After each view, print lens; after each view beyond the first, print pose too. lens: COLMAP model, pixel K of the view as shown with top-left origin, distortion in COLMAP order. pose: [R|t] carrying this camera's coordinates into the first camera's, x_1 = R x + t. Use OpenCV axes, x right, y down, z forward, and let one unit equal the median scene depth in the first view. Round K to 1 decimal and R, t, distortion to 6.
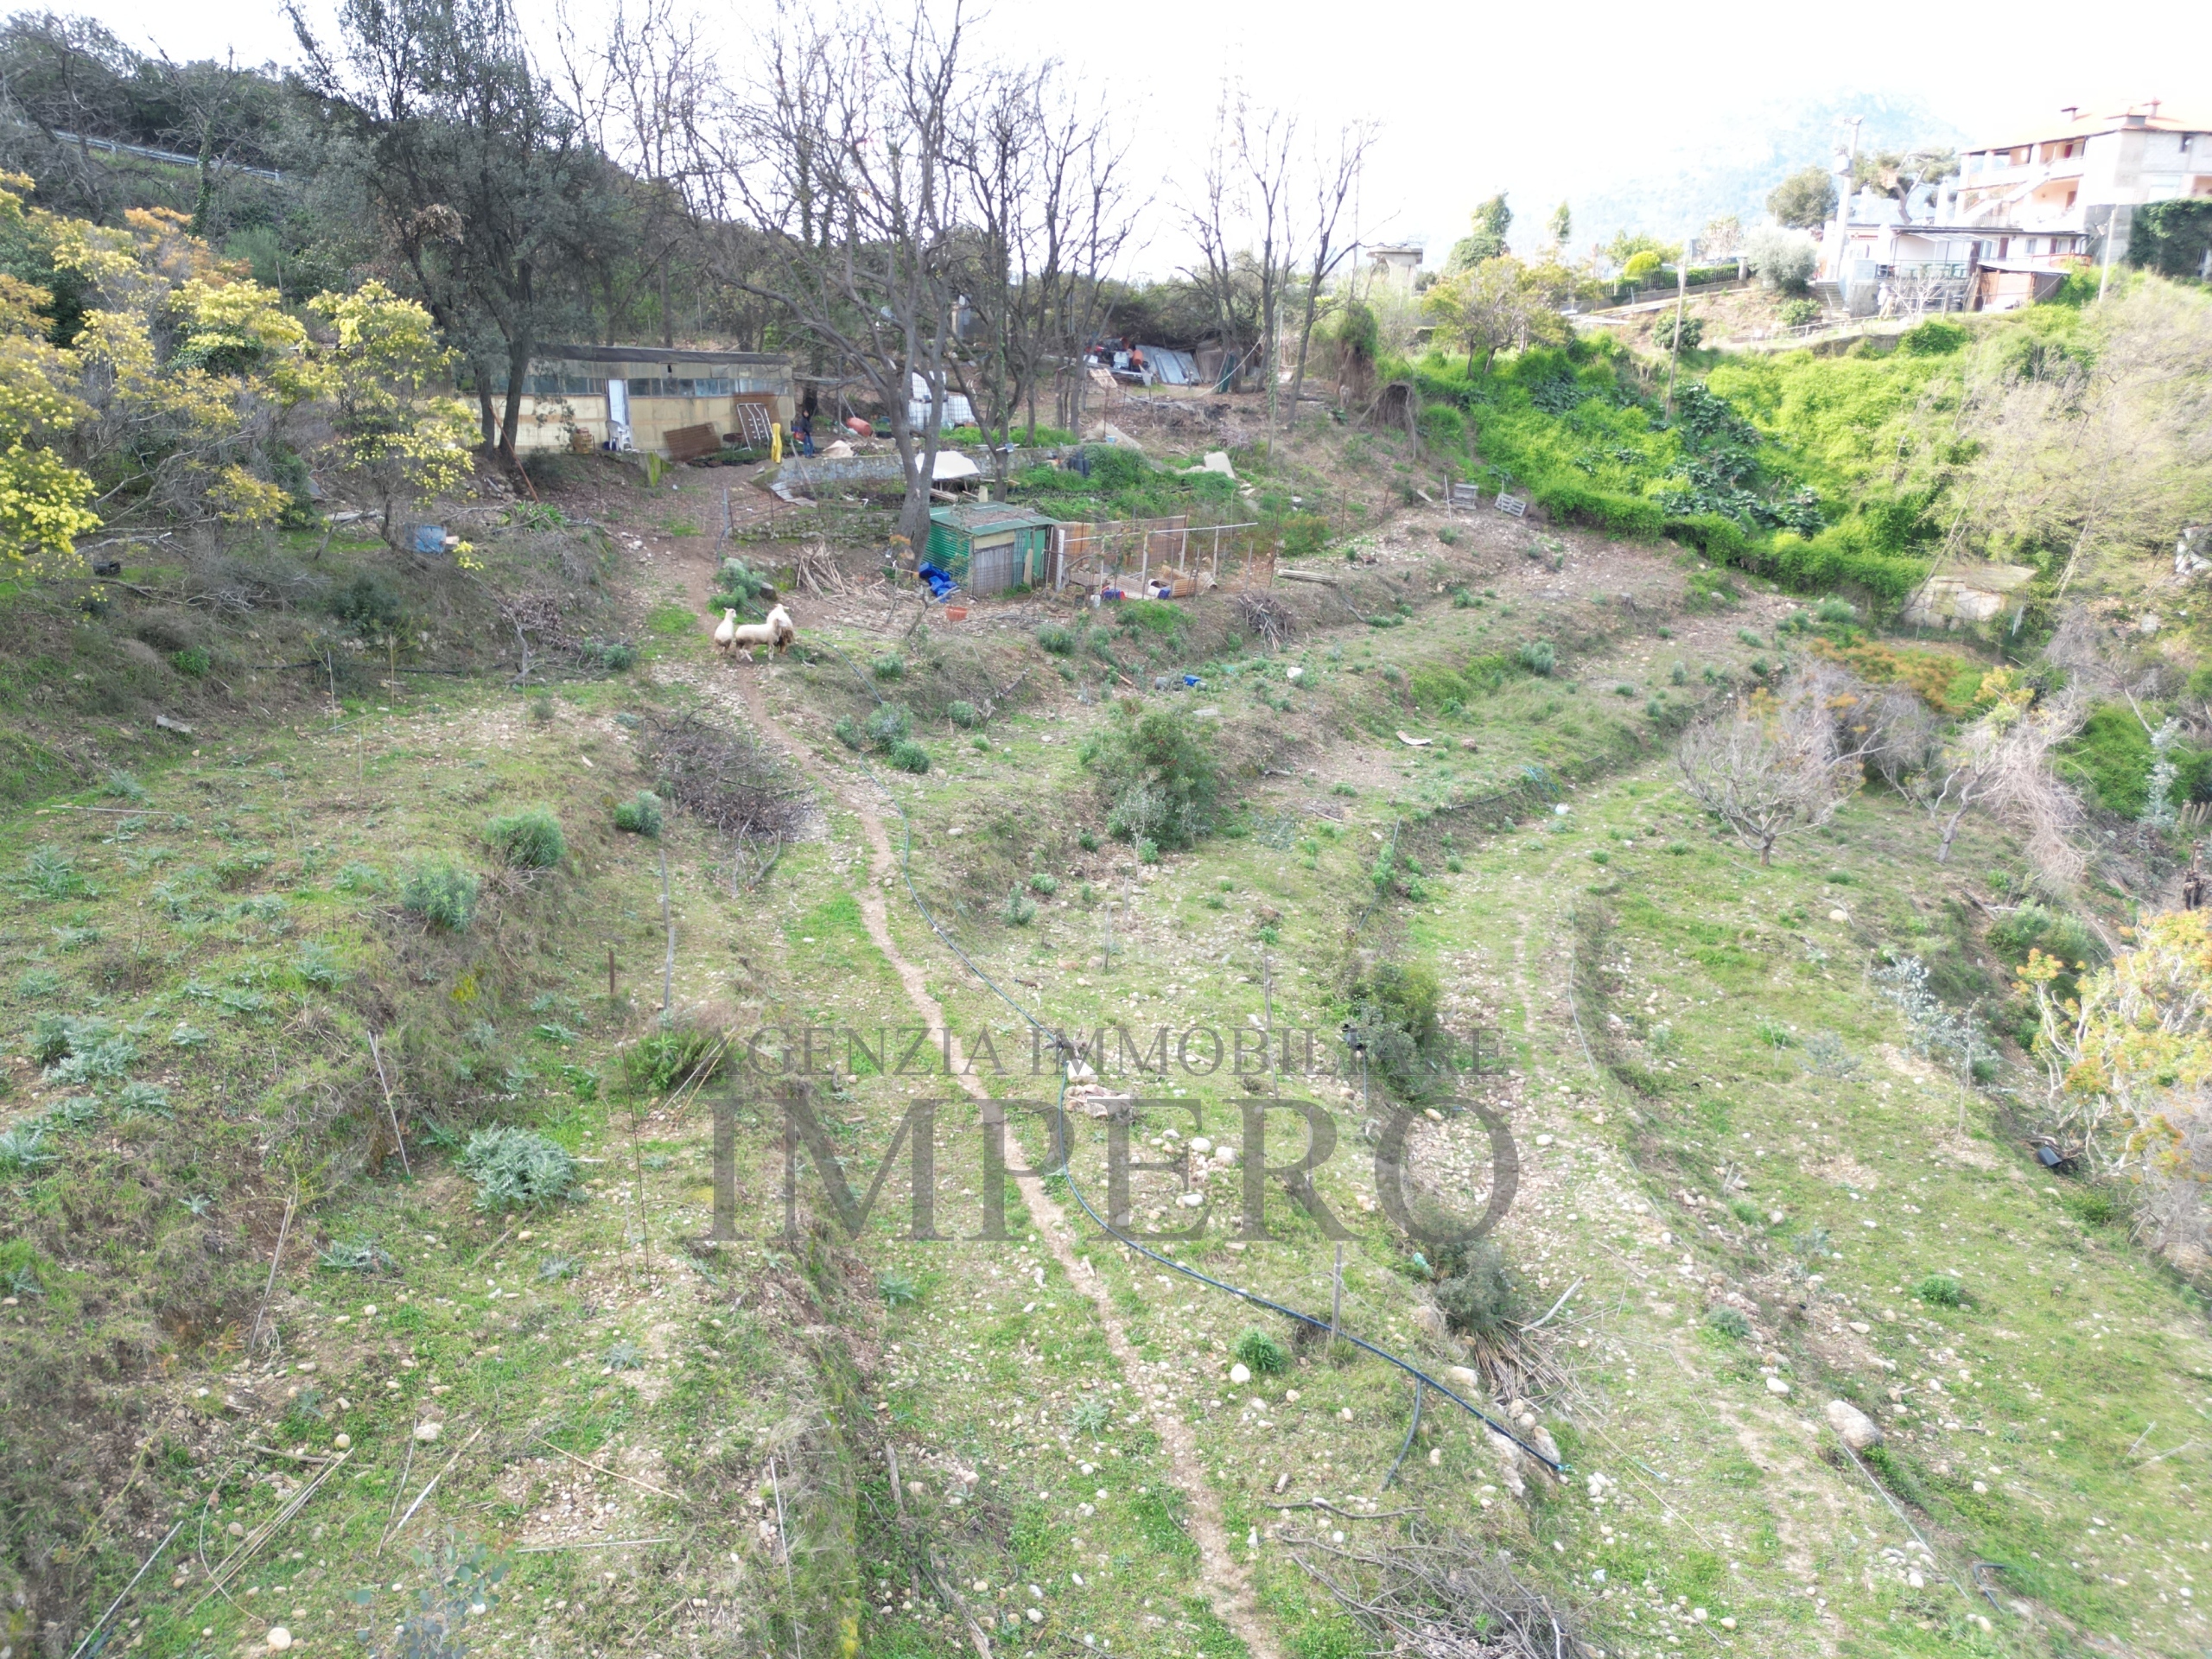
lens RADIAL K [[1541.4, 0, 1104.4], [0, 1541.4, 815.0], [0, 0, 1]] dist [0.074339, -0.067626]
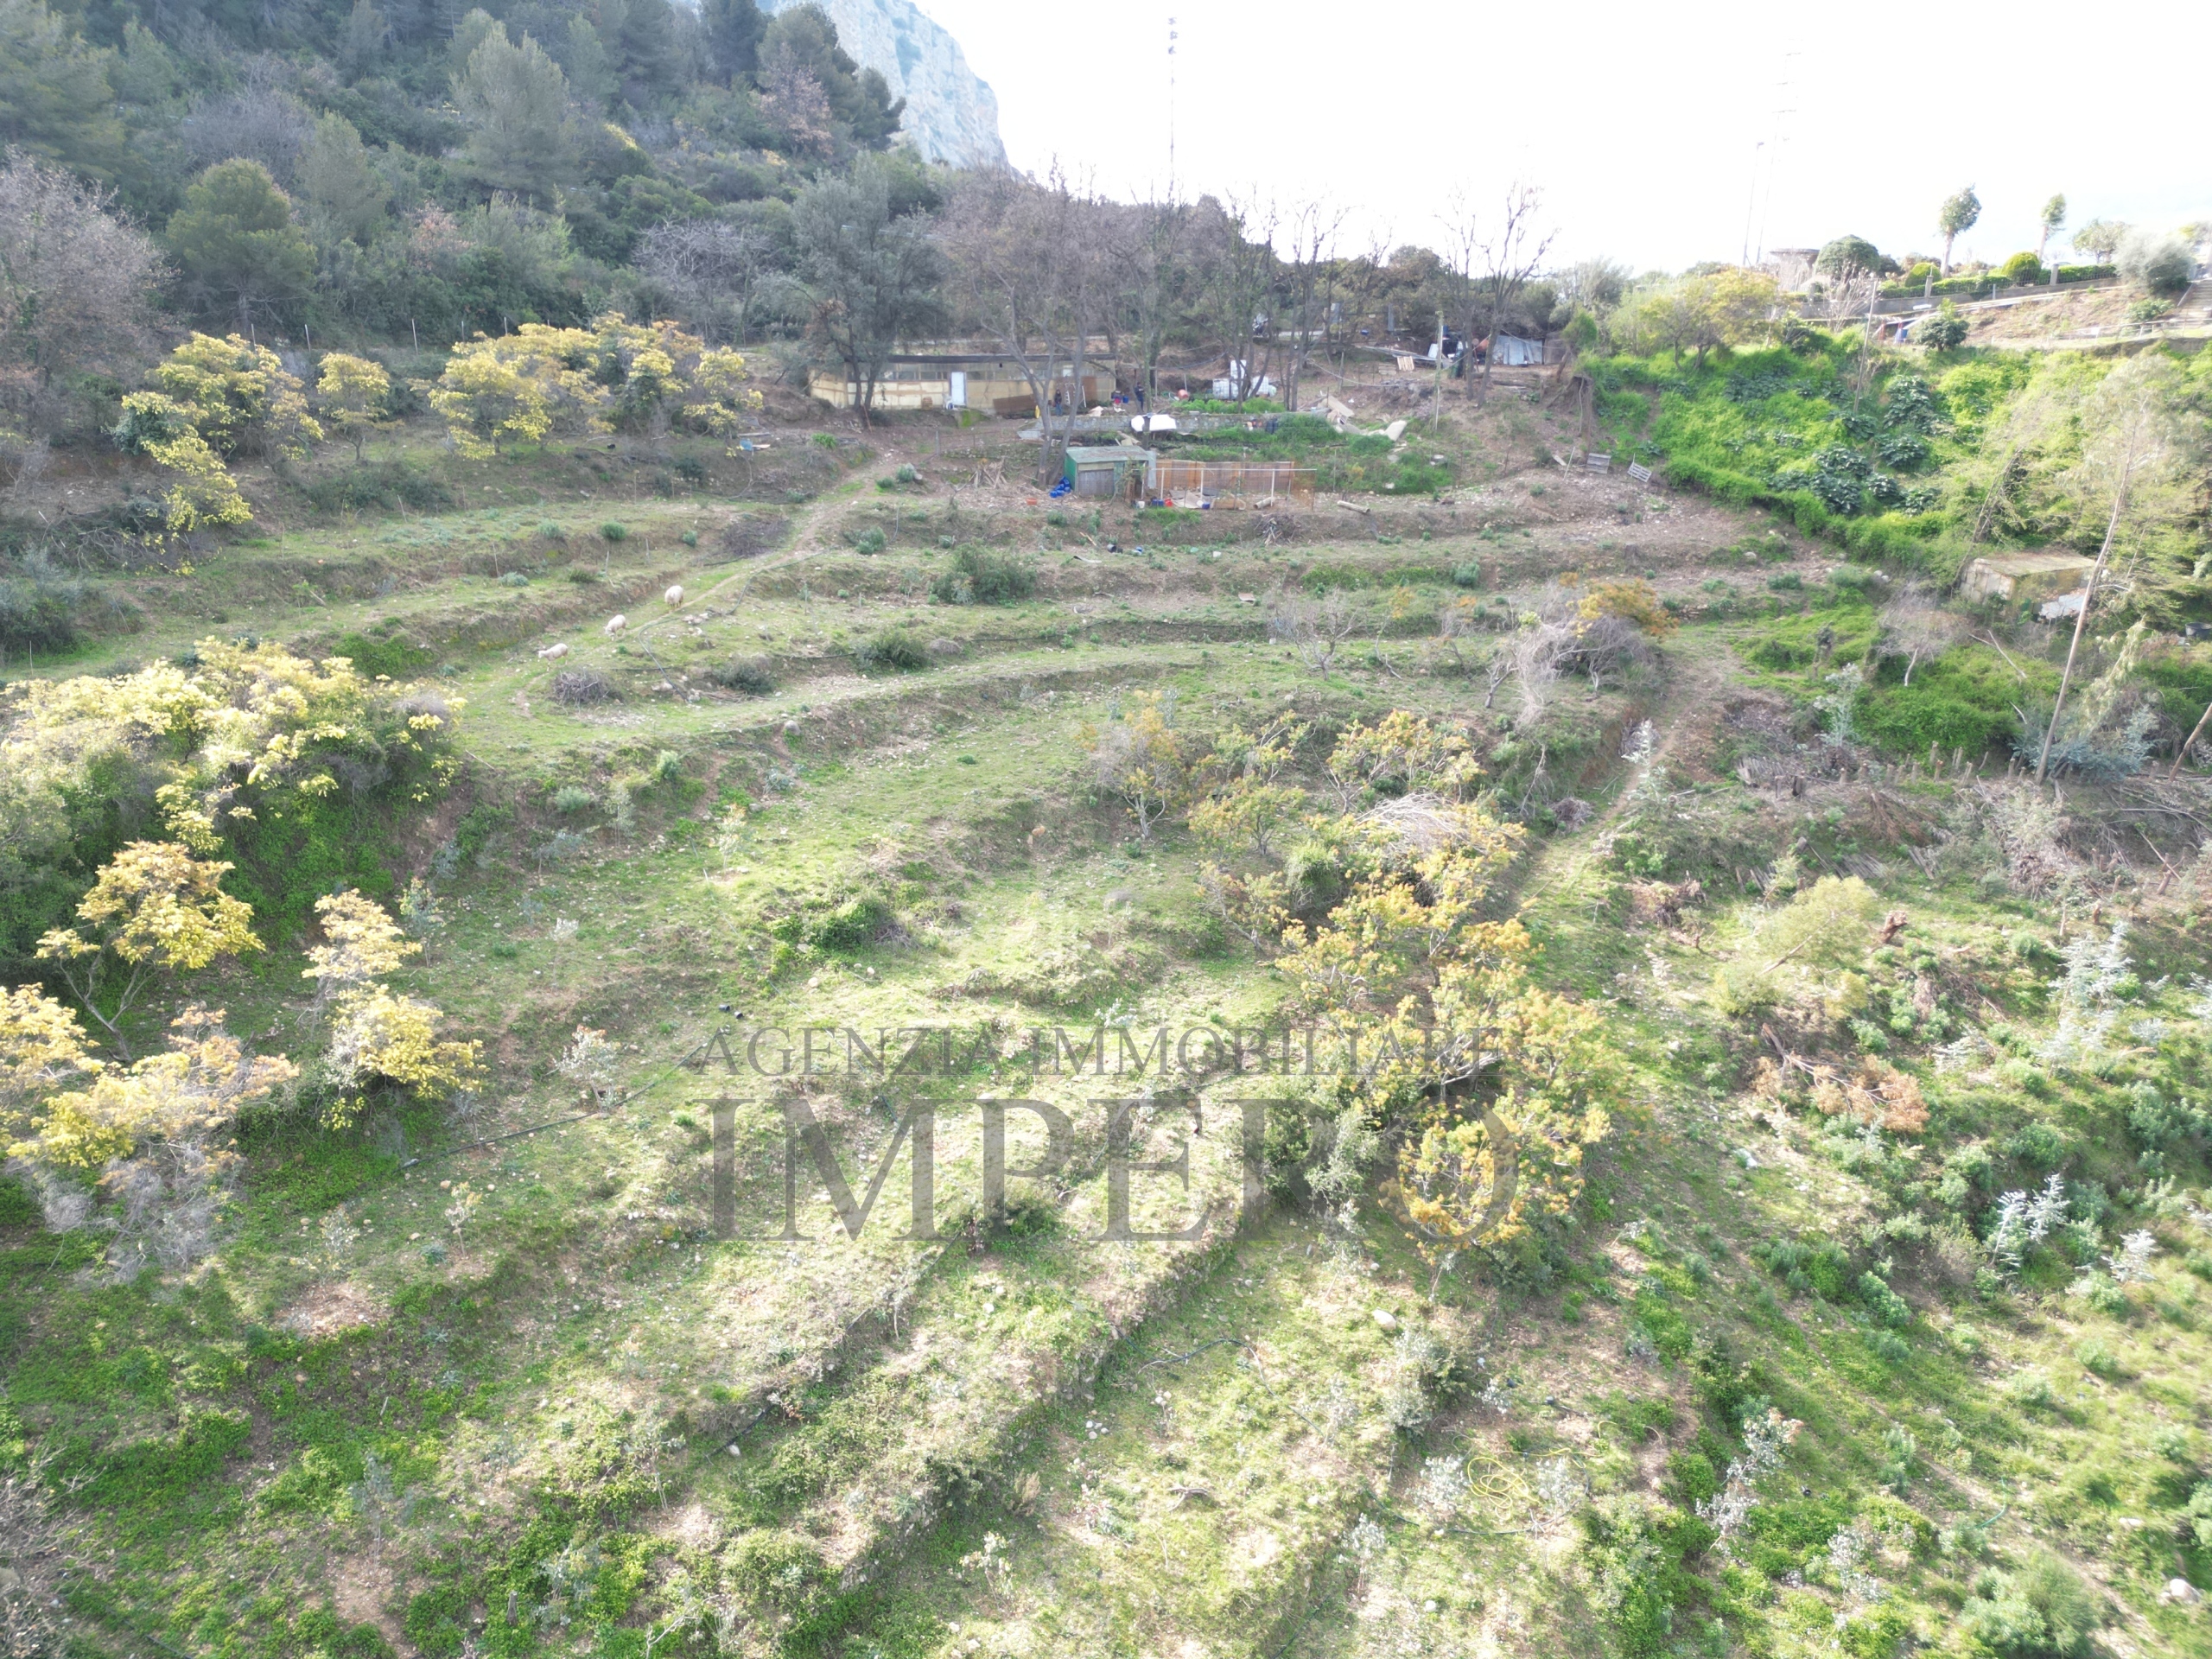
lens RADIAL K [[1541.4, 0, 1103.9], [0, 1541.4, 819.1], [0, 0, 1]] dist [0.074339, -0.067626]
pose [[0.798117, 0.197612, -0.569173, 0.811394], [-0.170482, 0.980146, 0.101242, 0.034452], [0.577879, 0.016231, 0.815961, -0.371165]]
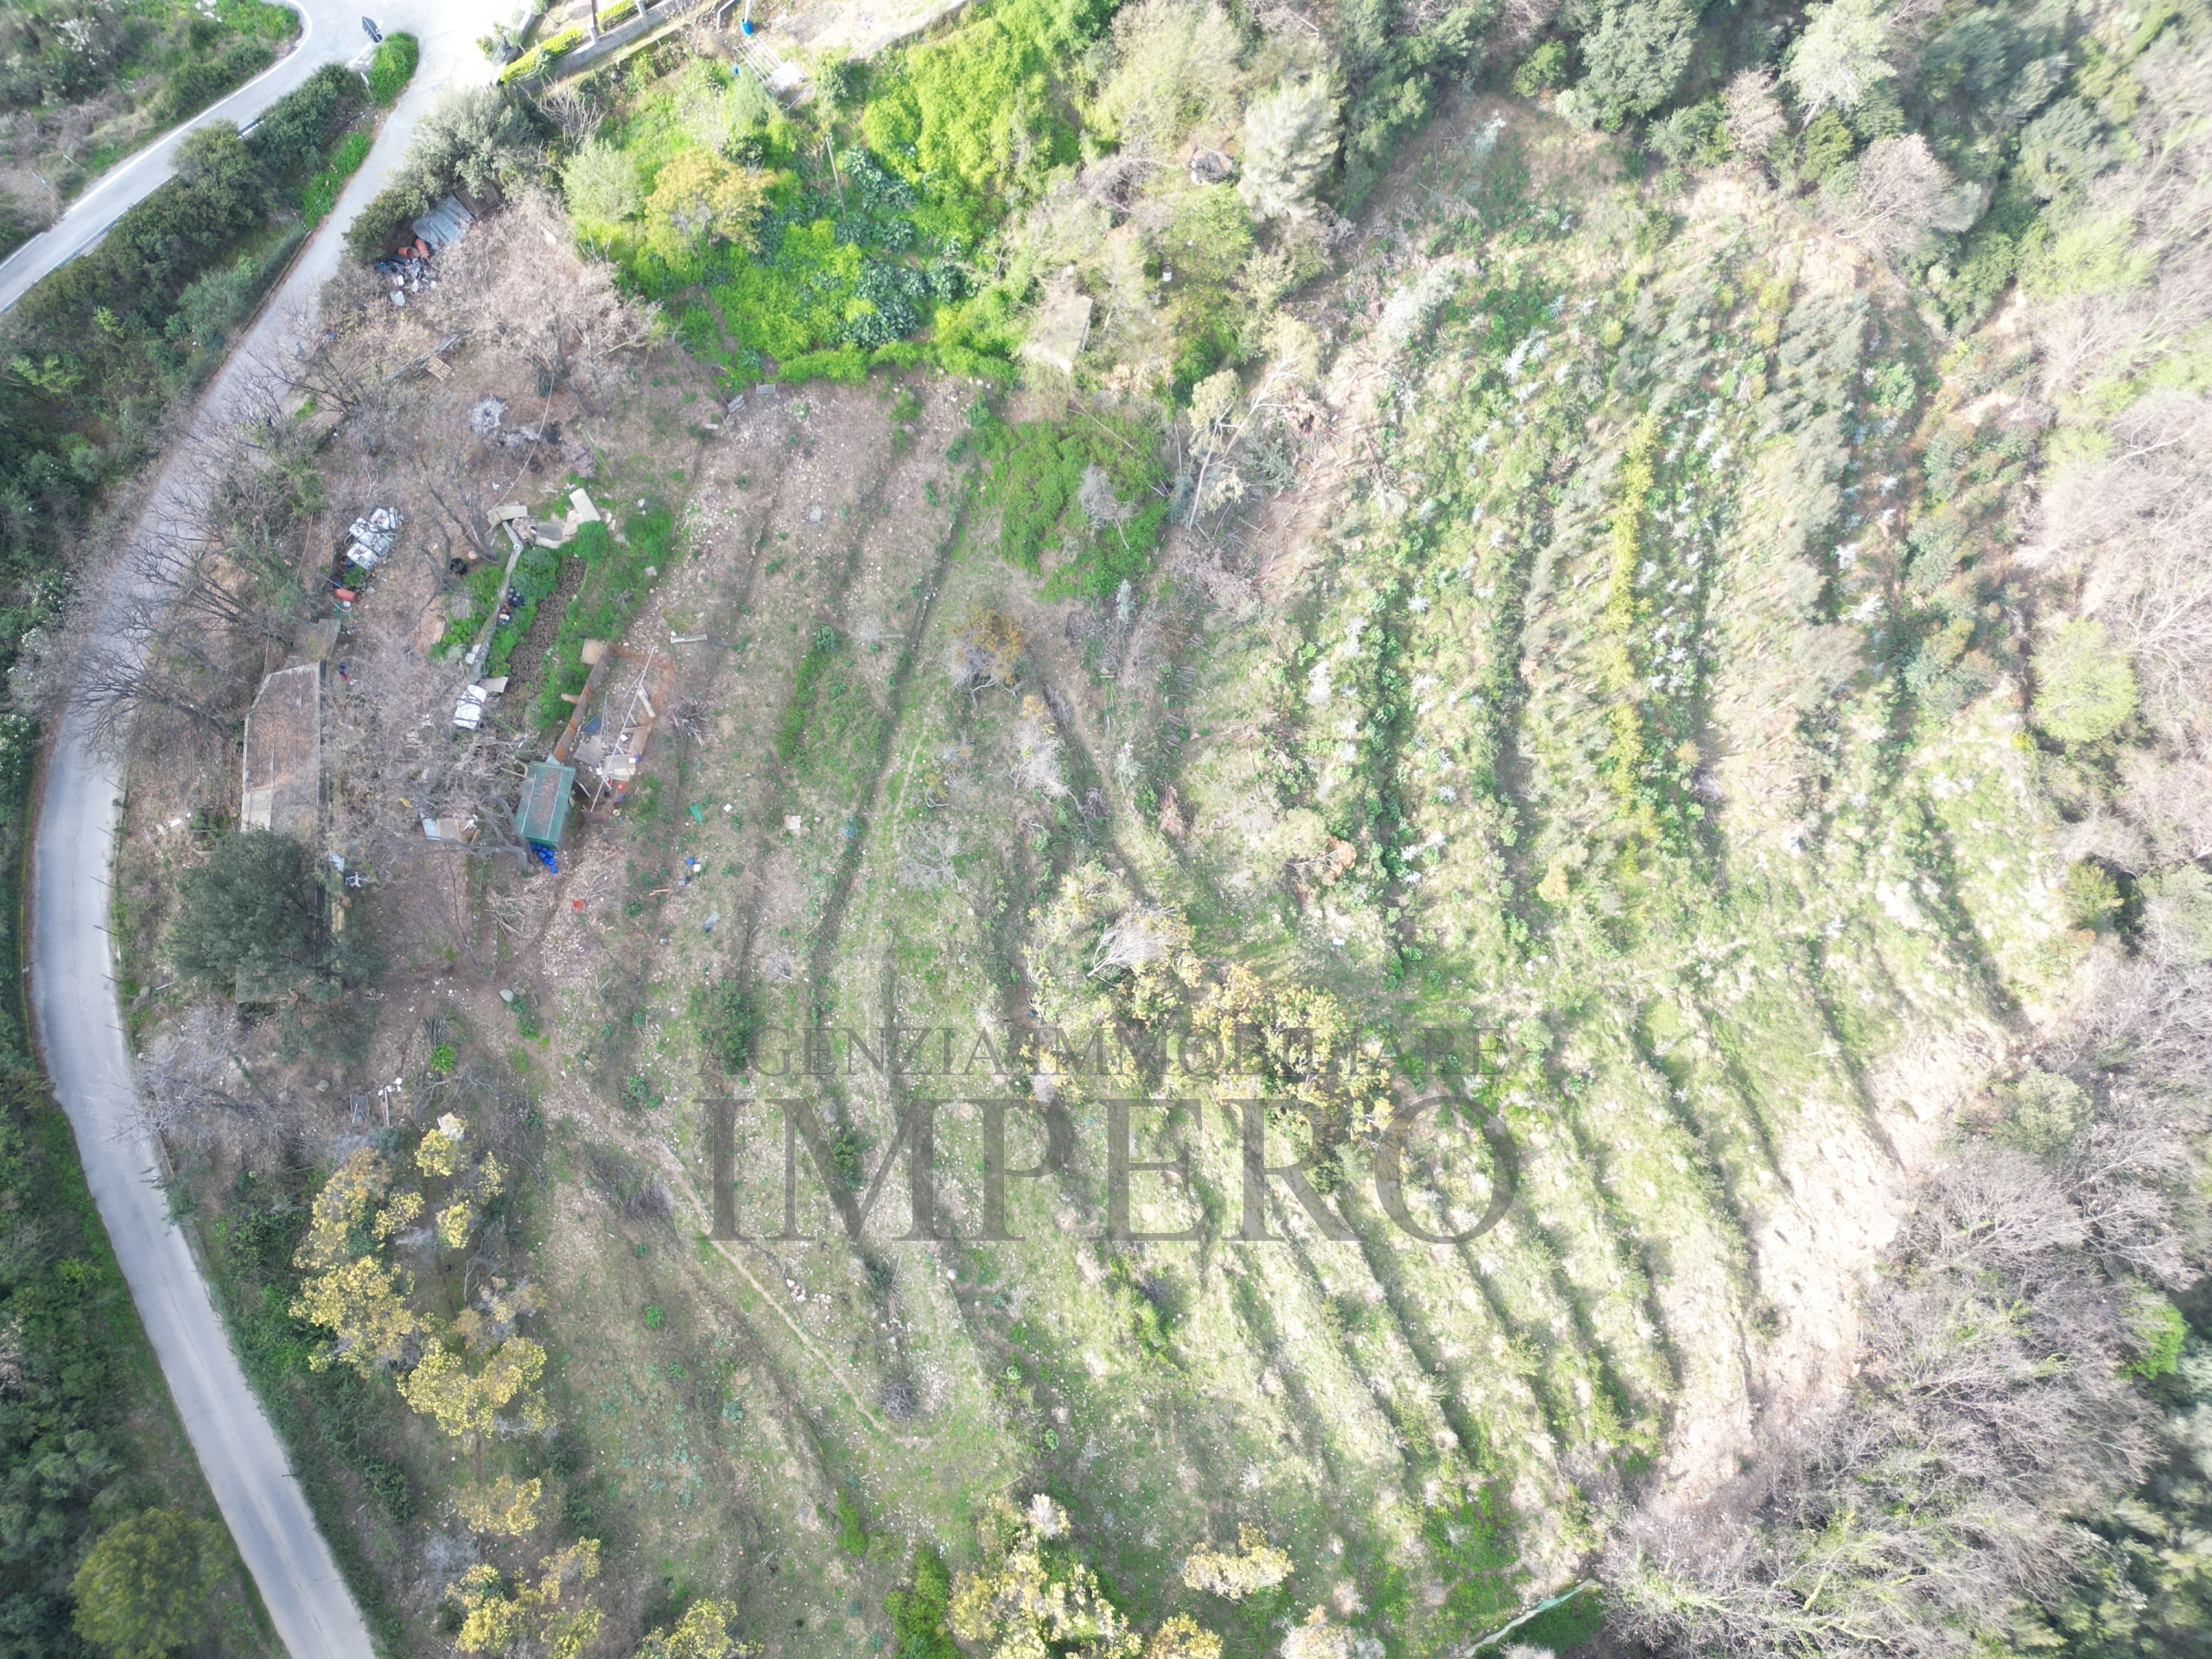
lens RADIAL K [[1541.4, 0, 1108.2], [0, 1541.4, 815.7], [0, 0, 1]] dist [0.074339, -0.067626]
pose [[0.912623, -0.388132, 0.128343, 0.242957], [0.123778, 0.561568, 0.818120, -1.315168], [-0.389612, -0.730749, 0.560543, -0.291122]]
